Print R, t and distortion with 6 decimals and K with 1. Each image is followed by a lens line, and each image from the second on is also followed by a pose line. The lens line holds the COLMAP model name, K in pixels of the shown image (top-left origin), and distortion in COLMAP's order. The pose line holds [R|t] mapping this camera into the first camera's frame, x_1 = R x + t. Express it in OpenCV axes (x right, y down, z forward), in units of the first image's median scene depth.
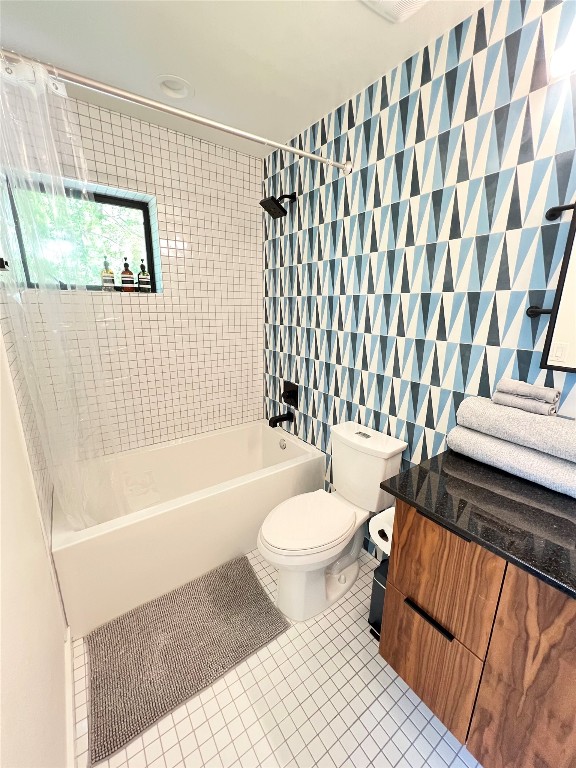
lens RADIAL K [[309.8, 0, 286.9], [0, 309.8, 380.4], [0, 0, 1]] dist [0.001537, 0.000153]
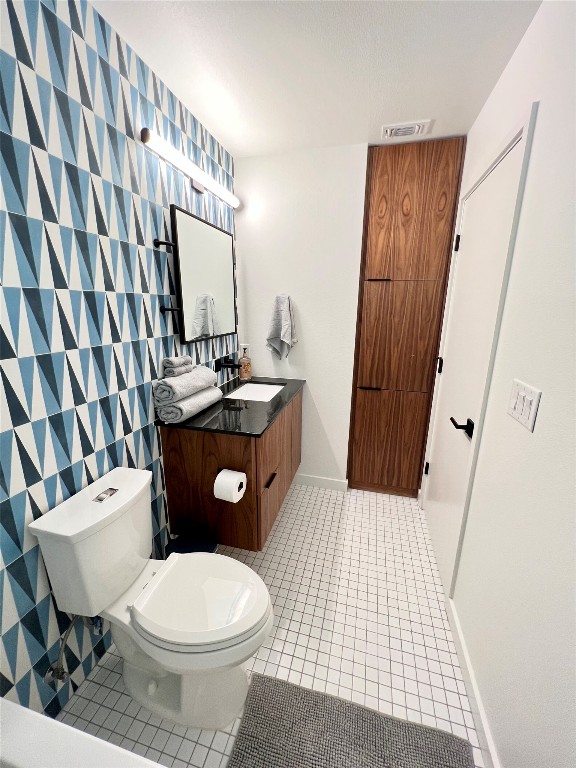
lens RADIAL K [[306.8, 0, 288.9], [0, 306.8, 383.4], [0, 0, 1]] dist [-0.000264, 0.000217]
pose [[-0.644079, -0.201287, 0.738001, -0.609570], [0.171425, 0.902243, 0.395691, -0.321056], [-0.745504, 0.381369, -0.546610, 1.256243]]
